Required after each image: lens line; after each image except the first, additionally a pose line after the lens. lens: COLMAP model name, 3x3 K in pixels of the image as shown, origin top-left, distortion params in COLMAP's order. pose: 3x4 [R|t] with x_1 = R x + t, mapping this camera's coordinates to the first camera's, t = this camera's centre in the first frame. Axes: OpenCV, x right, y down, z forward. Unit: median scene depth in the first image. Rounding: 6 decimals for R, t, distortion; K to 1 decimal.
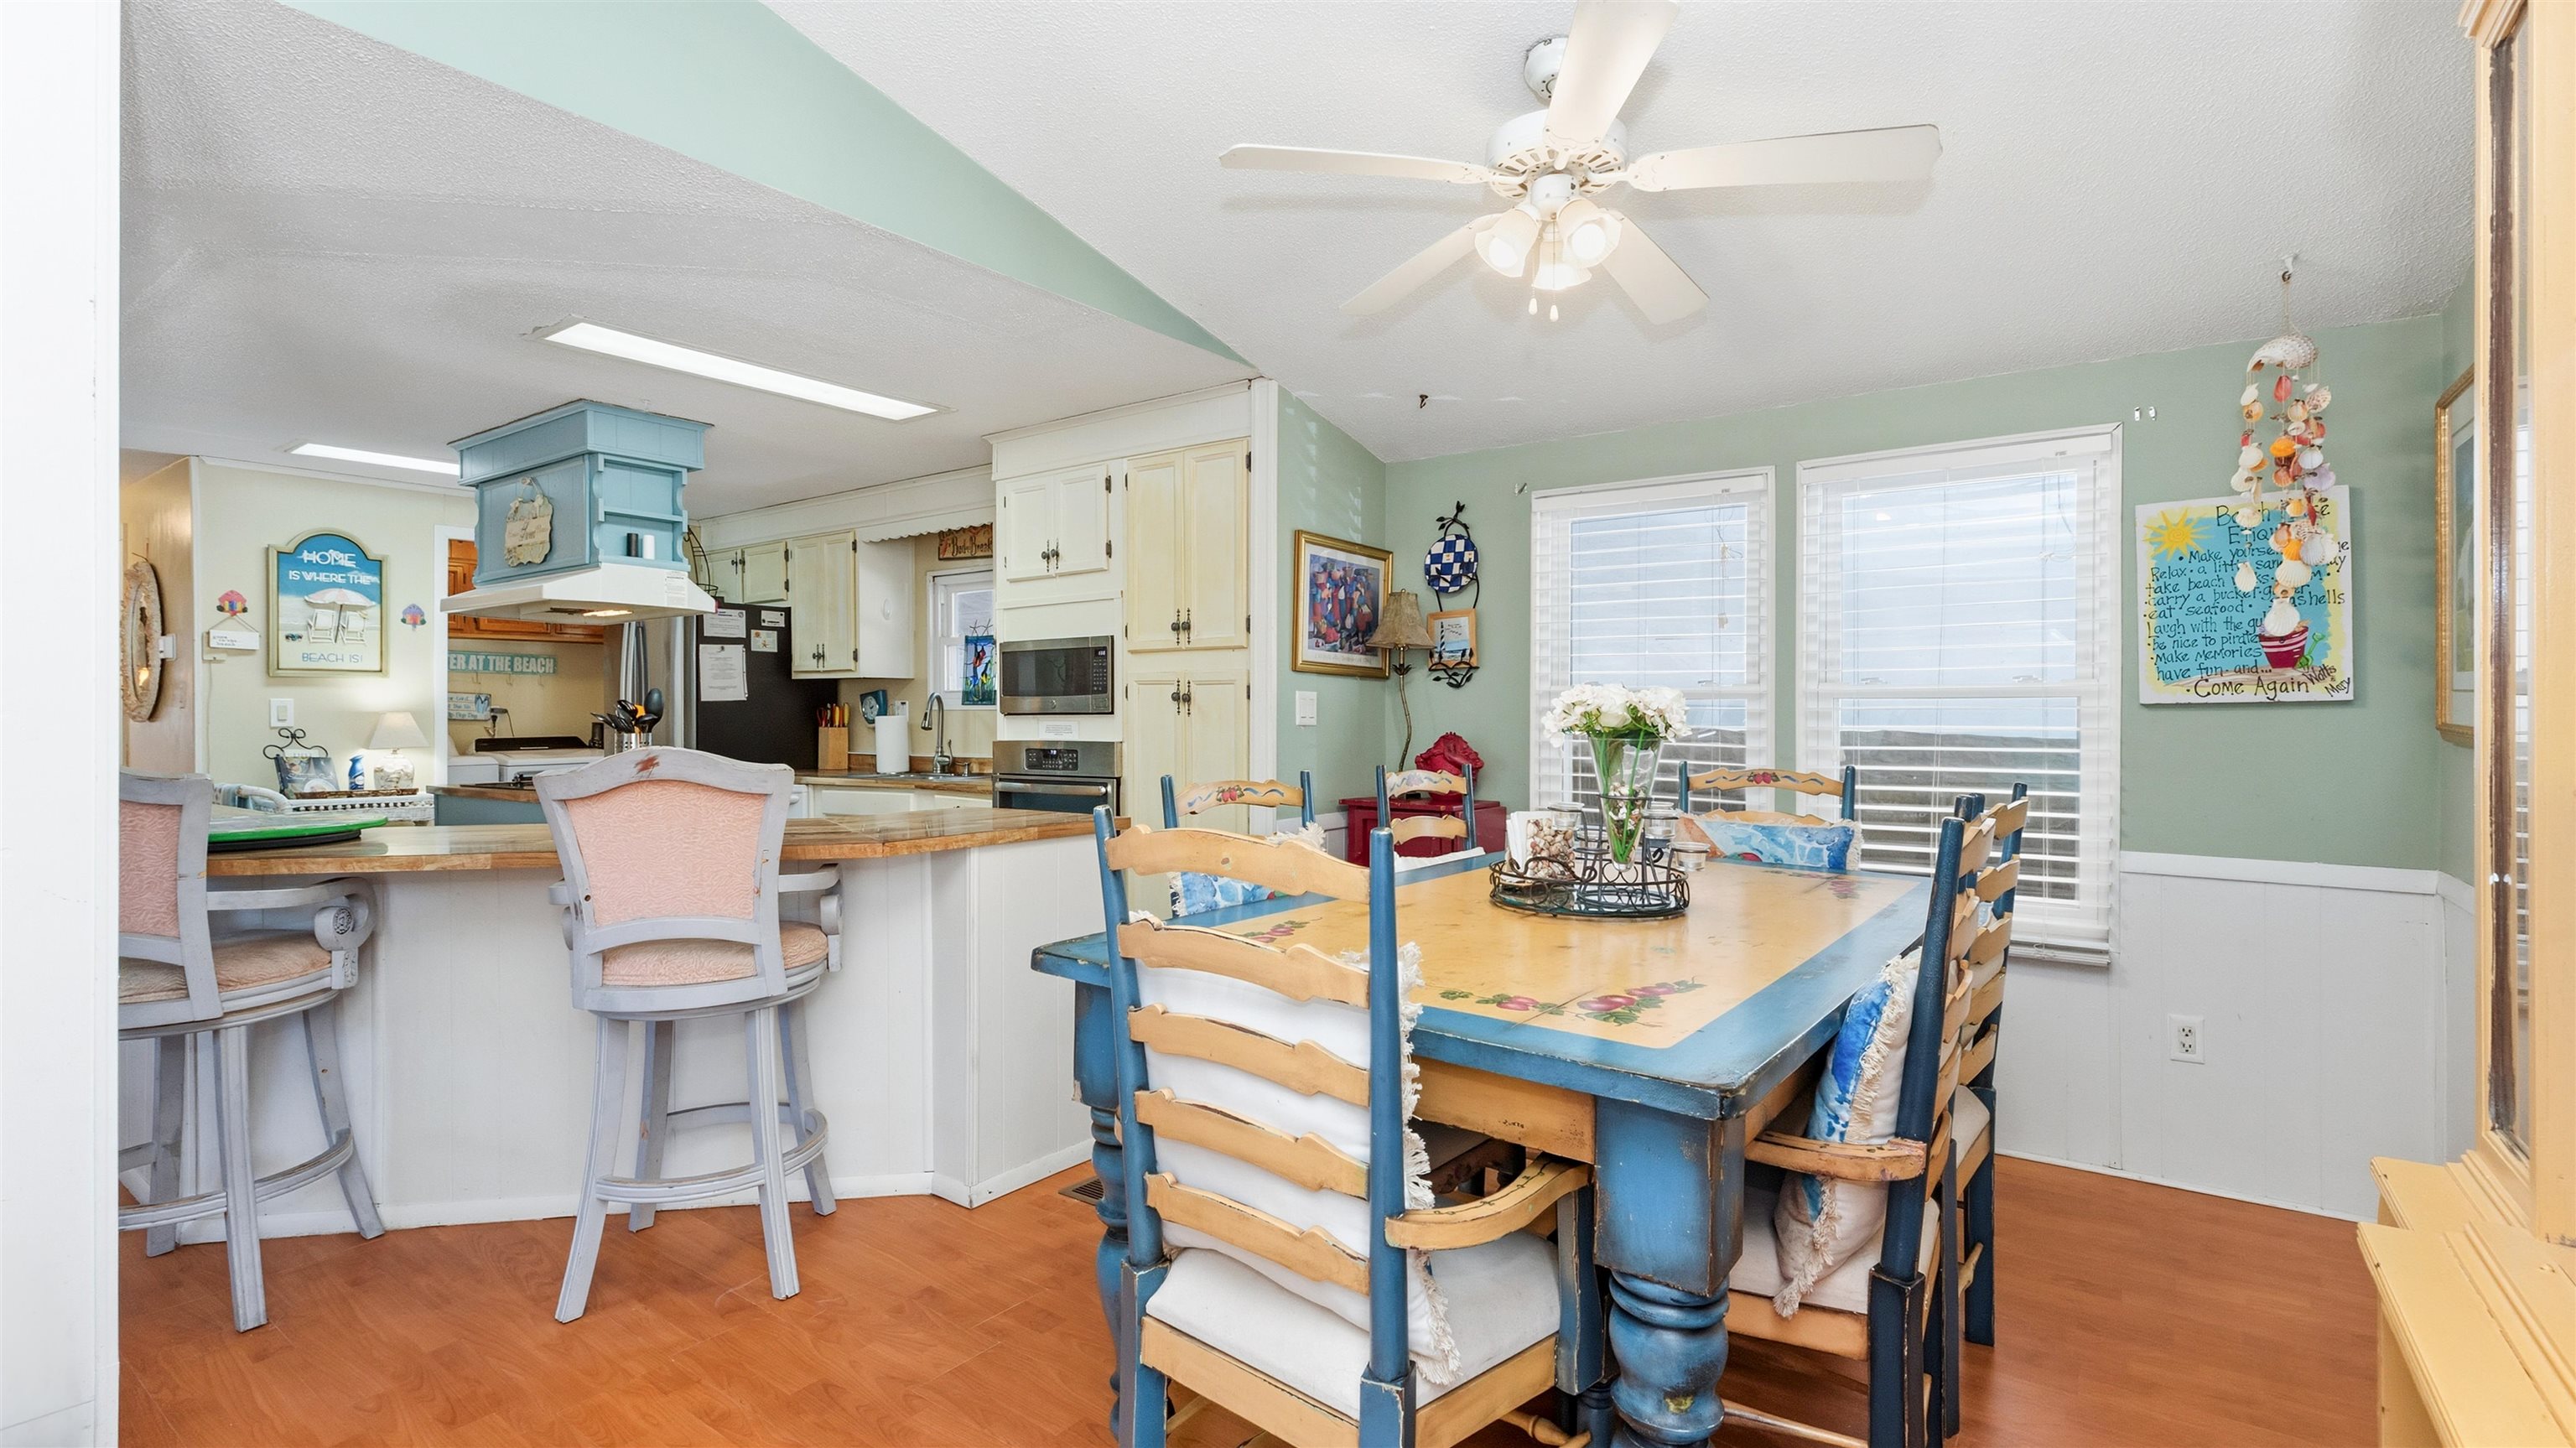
lens RADIAL K [[1173.4, 0, 1292.8], [0, 1173.4, 713.6], [0, 0, 1]] dist [0.003215, -0.000770]
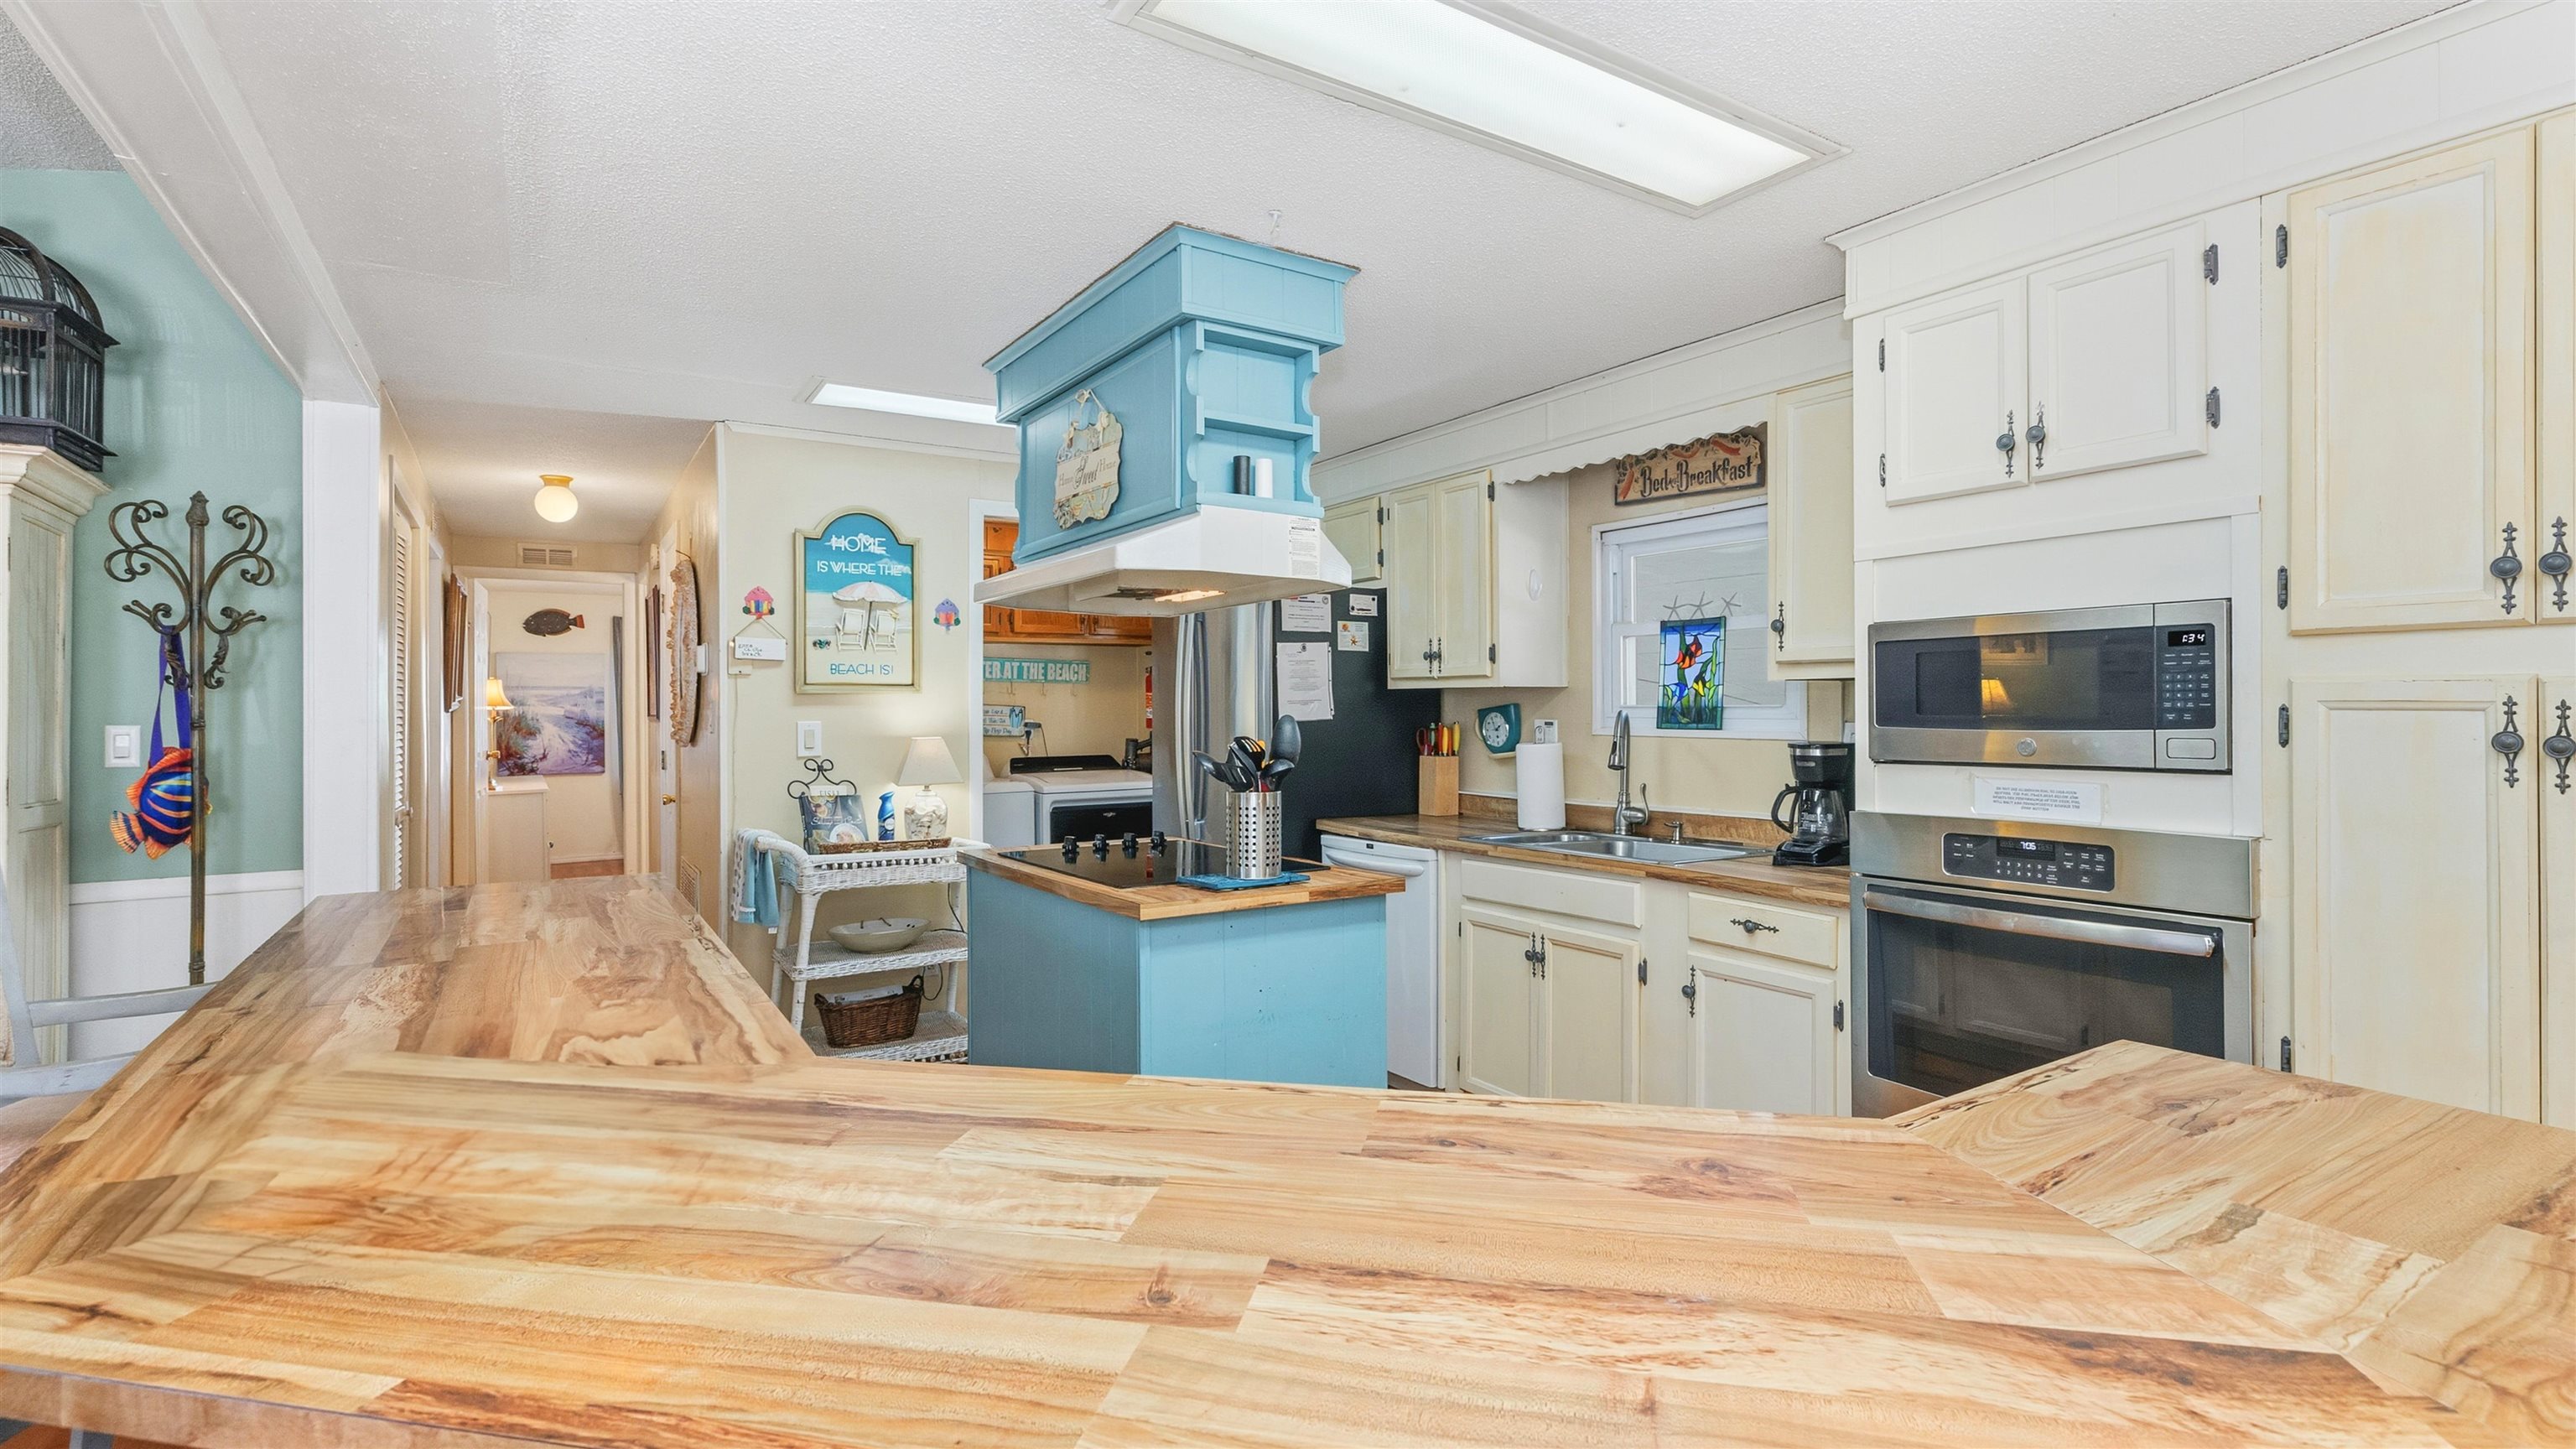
lens RADIAL K [[1173.5, 0, 1289.4], [0, 1173.5, 707.7], [0, 0, 1]] dist [0.003215, -0.000770]
pose [[0.932752, -0.001596, -0.360515, -0.264360], [0.001304, 0.999999, -0.001052, -0.020317], [0.360516, 0.000511, 0.932753, 0.368230]]
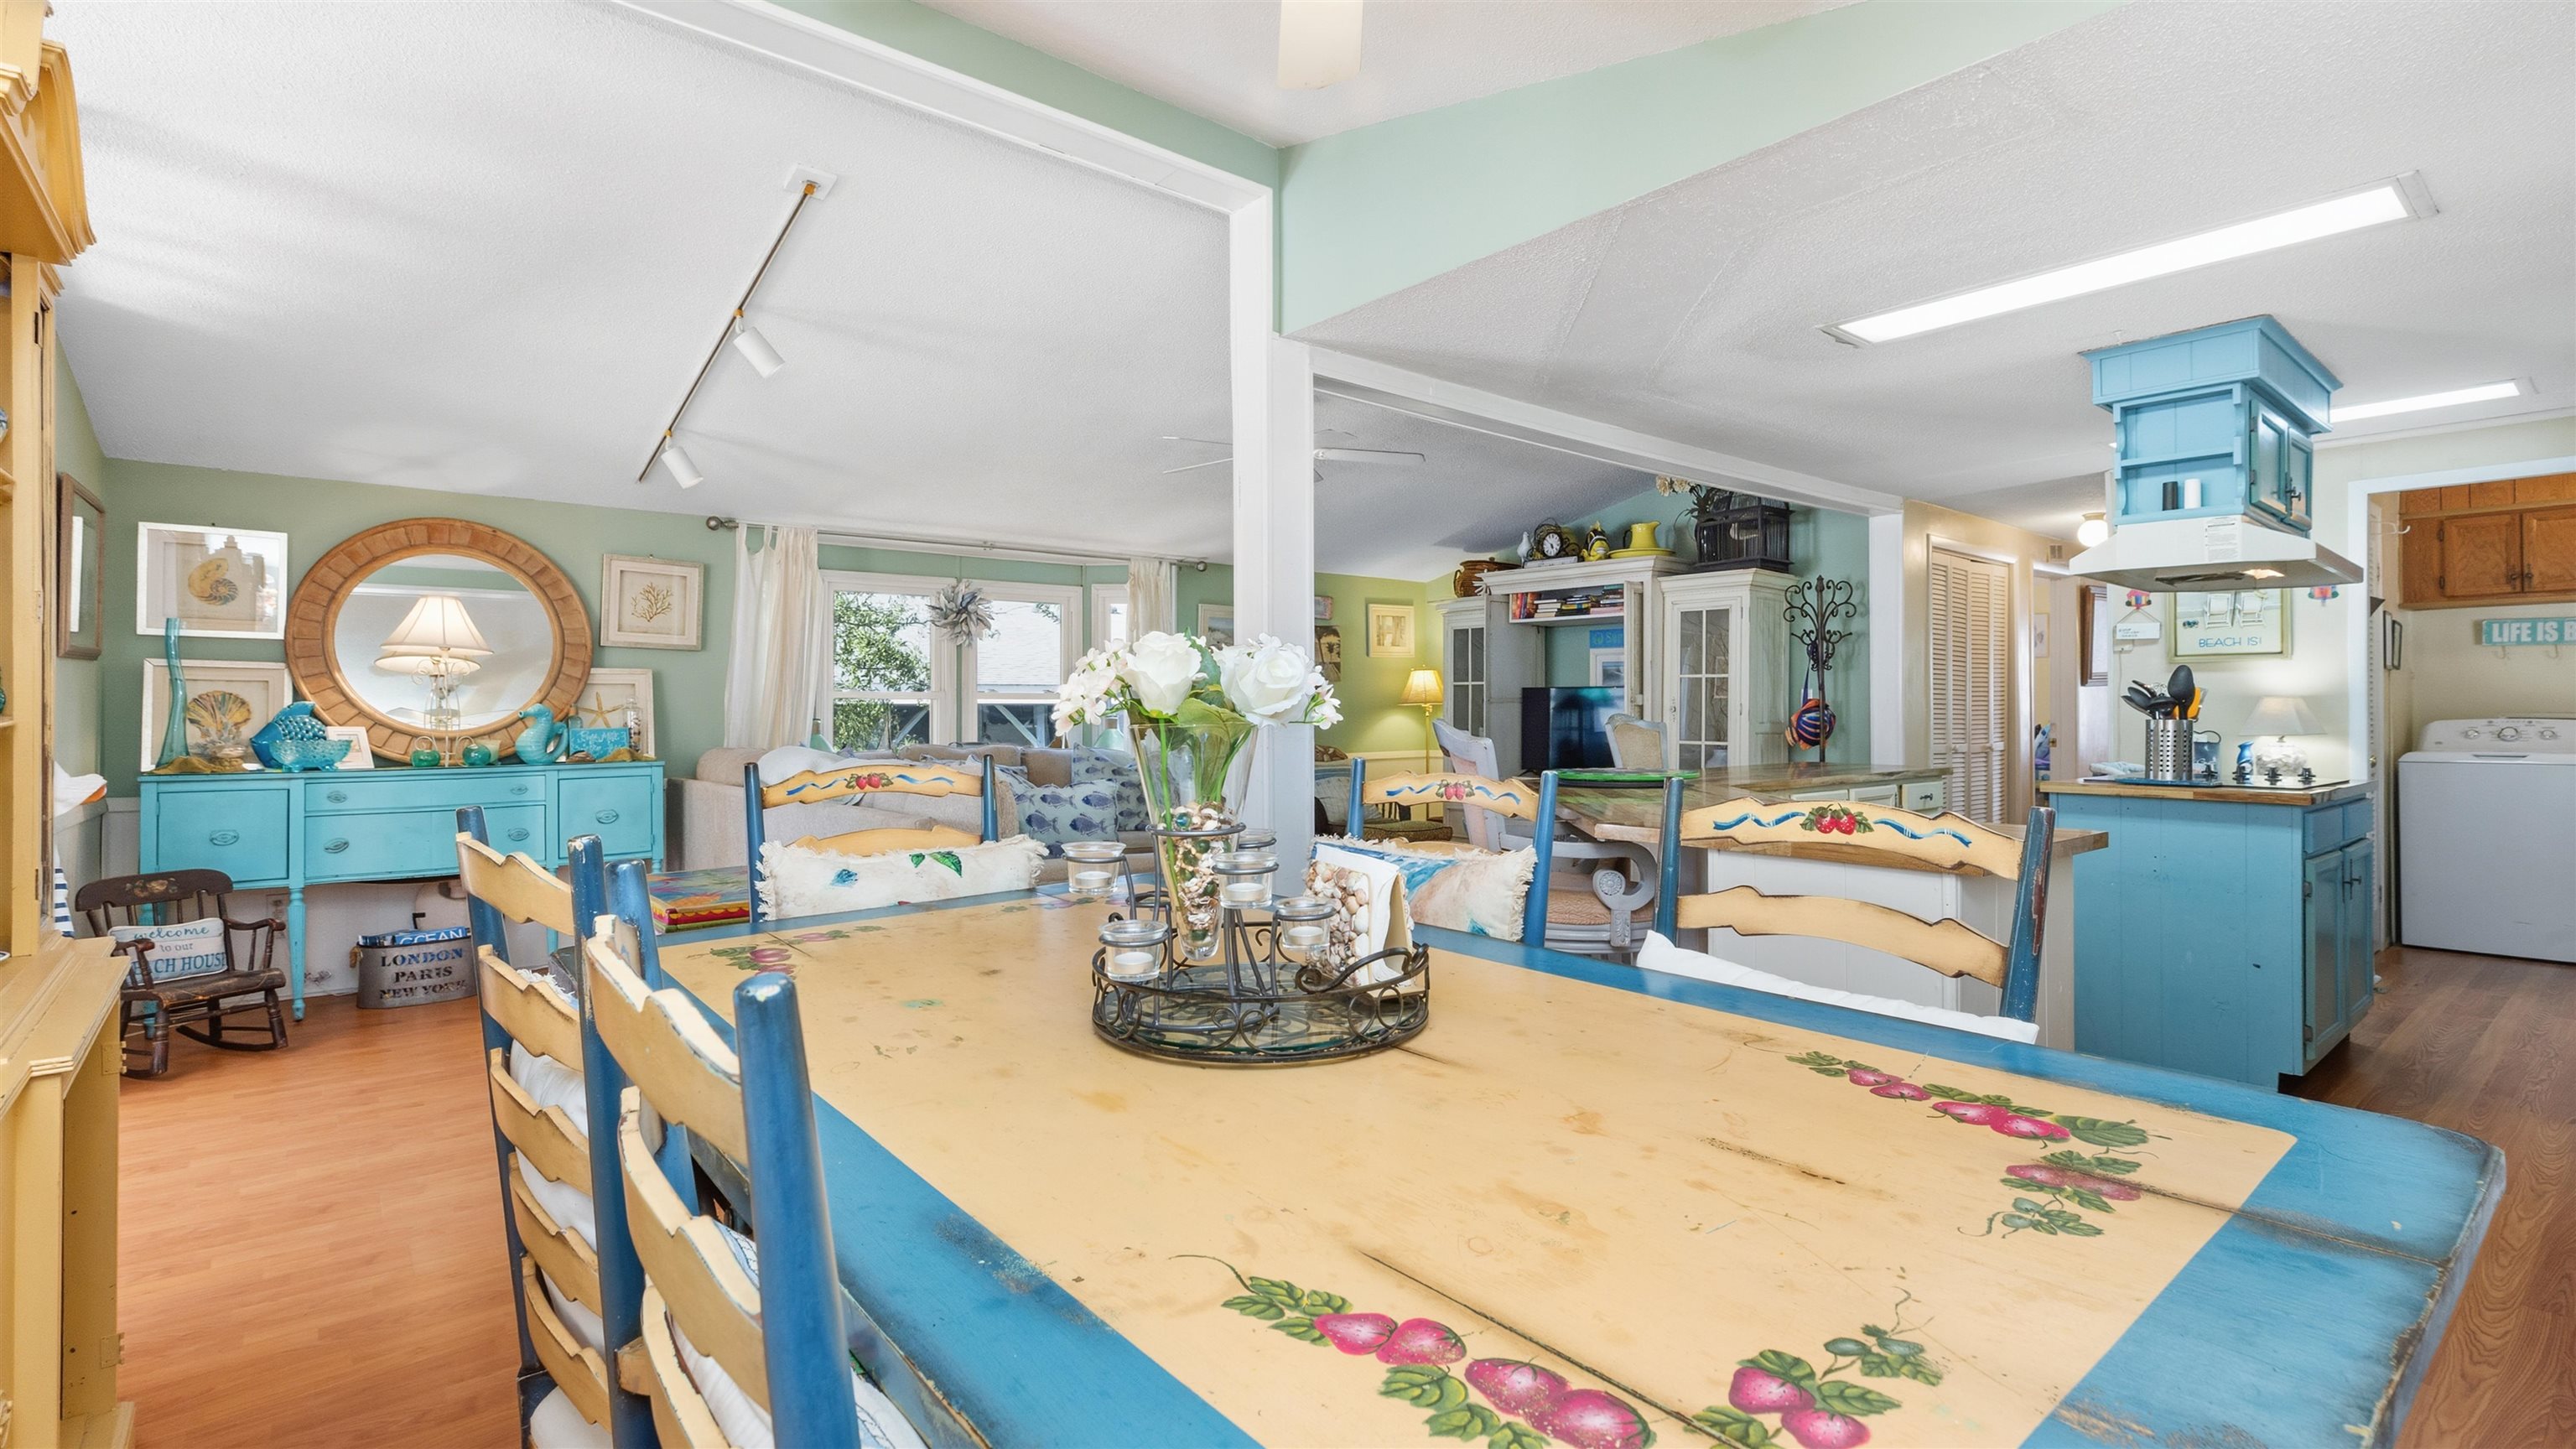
lens RADIAL K [[1173.5, 0, 1285.6], [0, 1173.5, 704.6], [0, 0, 1]] dist [0.003215, -0.000770]
pose [[-0.241314, -0.000472, -0.970447, 0.333695], [0.002410, 0.999997, -0.001085, 0.004473], [0.970444, -0.002601, -0.241312, 0.476720]]
